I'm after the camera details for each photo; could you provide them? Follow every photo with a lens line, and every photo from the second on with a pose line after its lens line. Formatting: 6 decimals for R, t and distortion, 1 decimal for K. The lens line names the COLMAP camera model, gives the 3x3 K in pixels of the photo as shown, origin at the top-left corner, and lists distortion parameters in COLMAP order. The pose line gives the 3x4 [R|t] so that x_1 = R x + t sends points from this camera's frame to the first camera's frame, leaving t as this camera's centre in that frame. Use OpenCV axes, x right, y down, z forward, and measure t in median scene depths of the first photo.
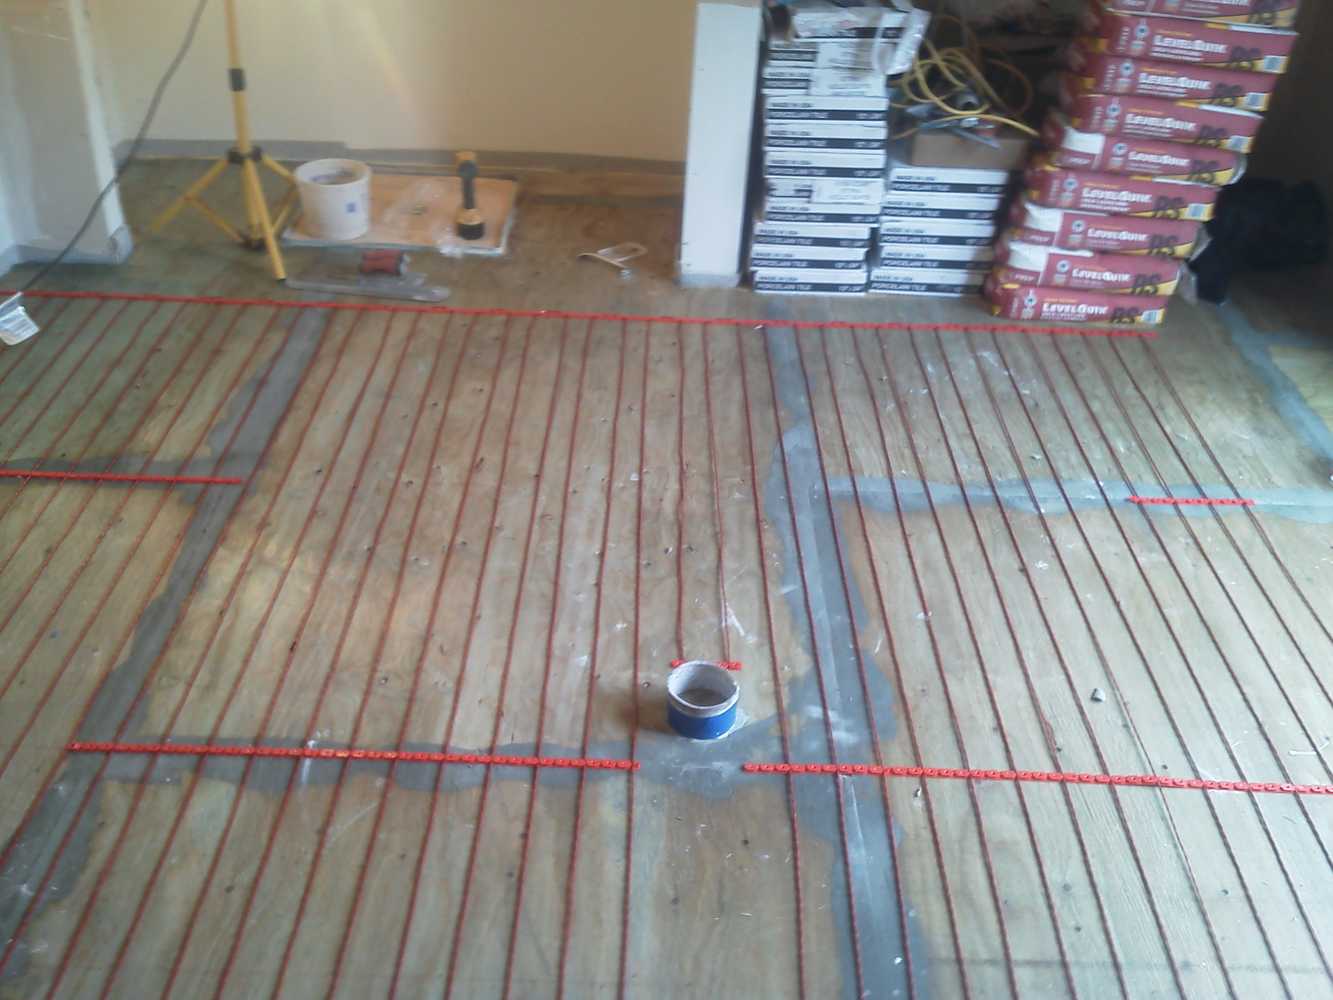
lens RADIAL K [[1309.9, 0, 663.9], [0, 1309.9, 482.3], [0, 0, 1]] dist [0.149117, -0.379155]
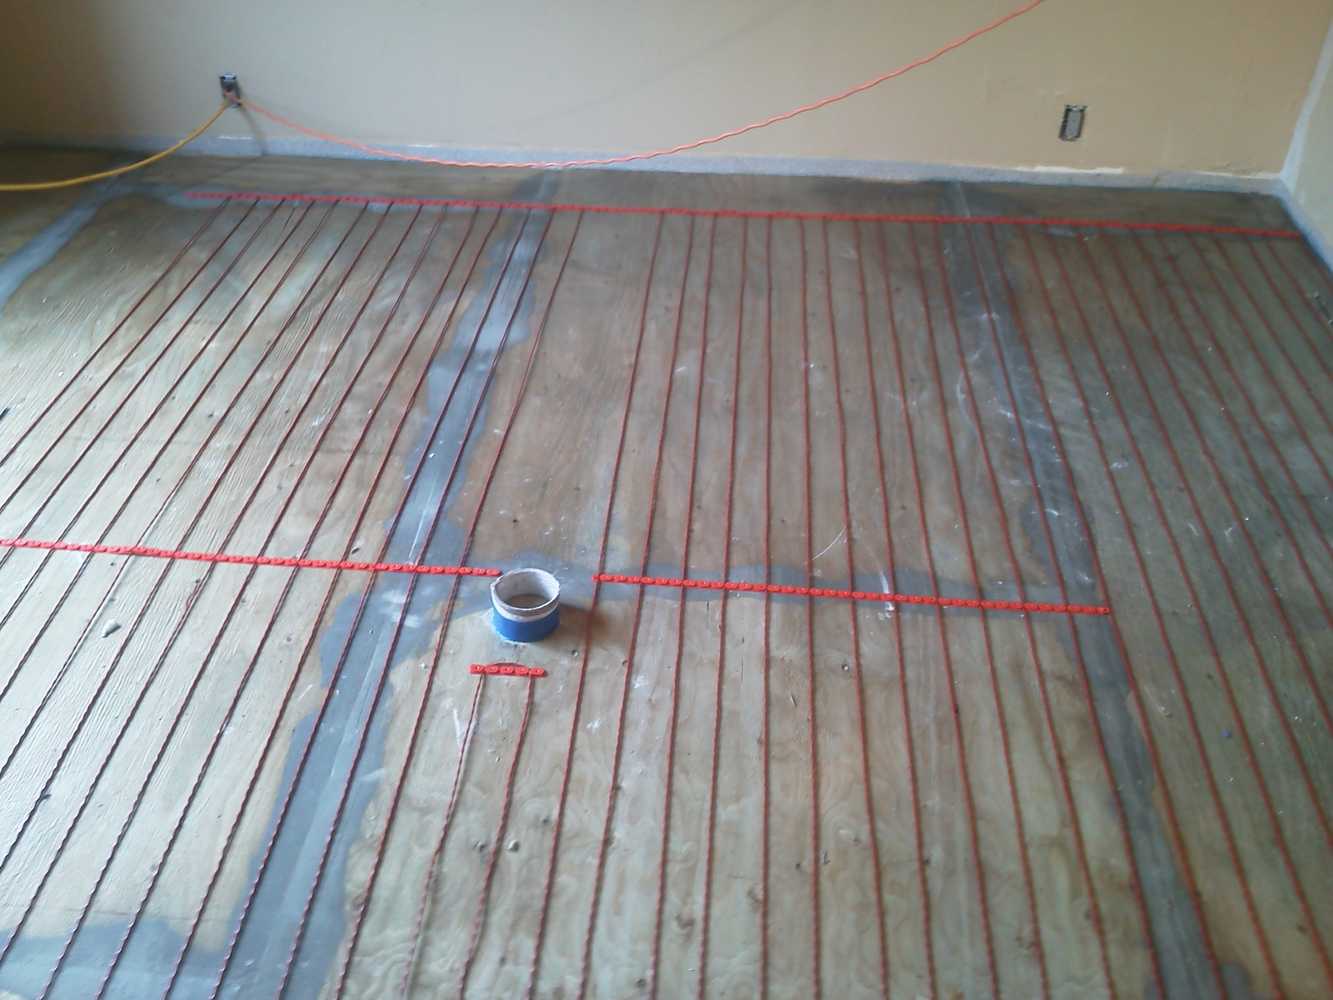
lens RADIAL K [[1309.9, 0, 663.9], [0, 1309.9, 482.3], [0, 0, 1]] dist [0.149117, -0.379155]
pose [[-0.996725, -0.079266, 0.016012, -0.087109], [-0.012873, 0.350998, 0.936288, -0.826014], [-0.079836, 0.933015, -0.350869, 1.261710]]
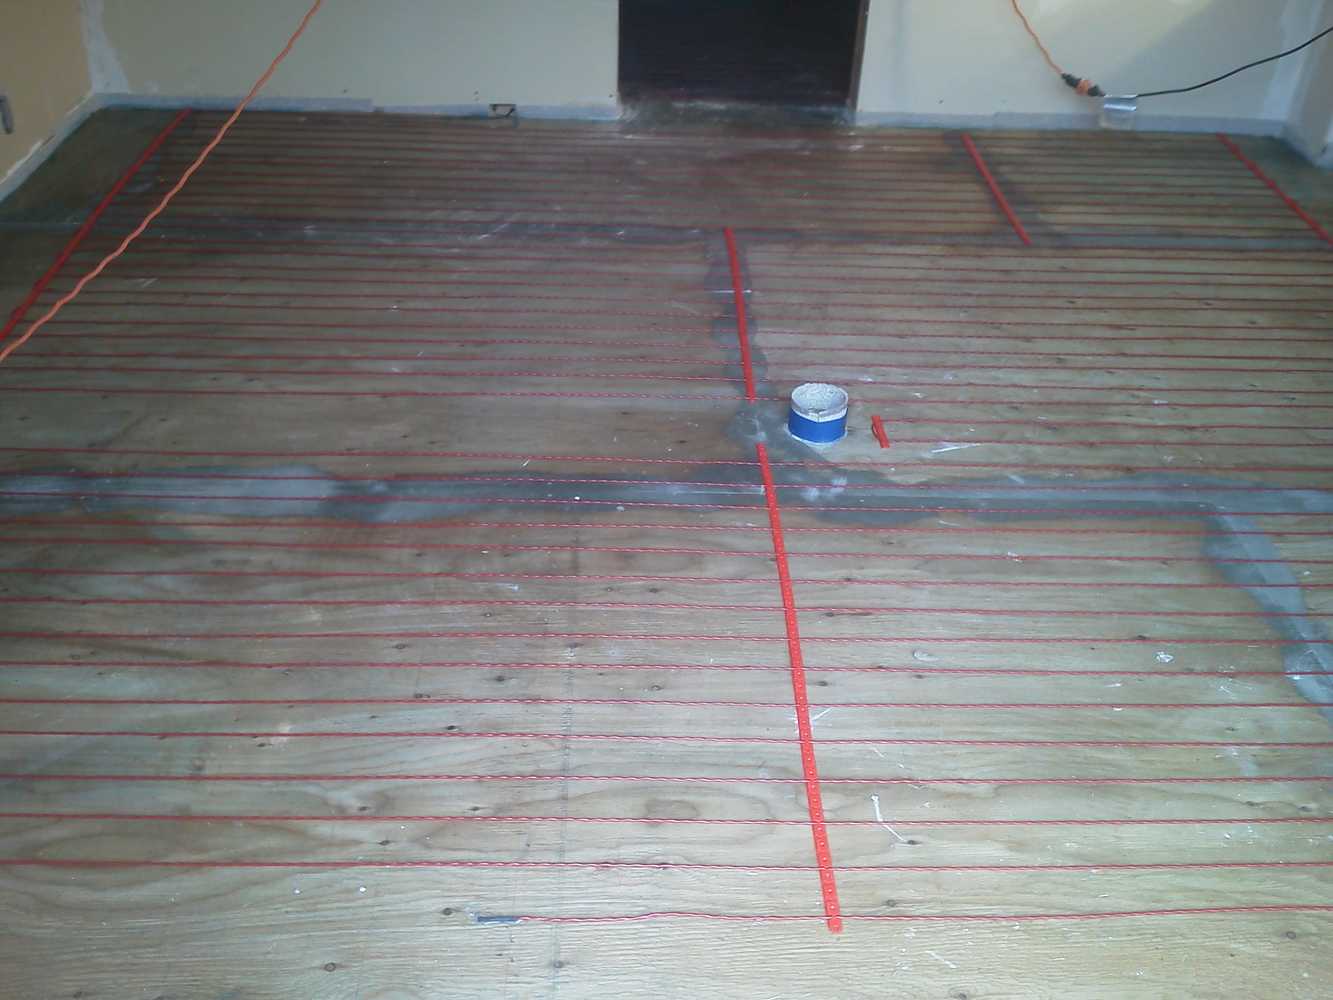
lens RADIAL K [[1309.9, 0, 663.9], [0, 1309.9, 482.3], [0, 0, 1]] dist [0.149117, -0.379155]
pose [[0.031770, 0.524250, -0.850972, 1.069317], [-0.577289, 0.704653, 0.412556, -0.199737], [0.815922, 0.478149, 0.325030, 0.529591]]
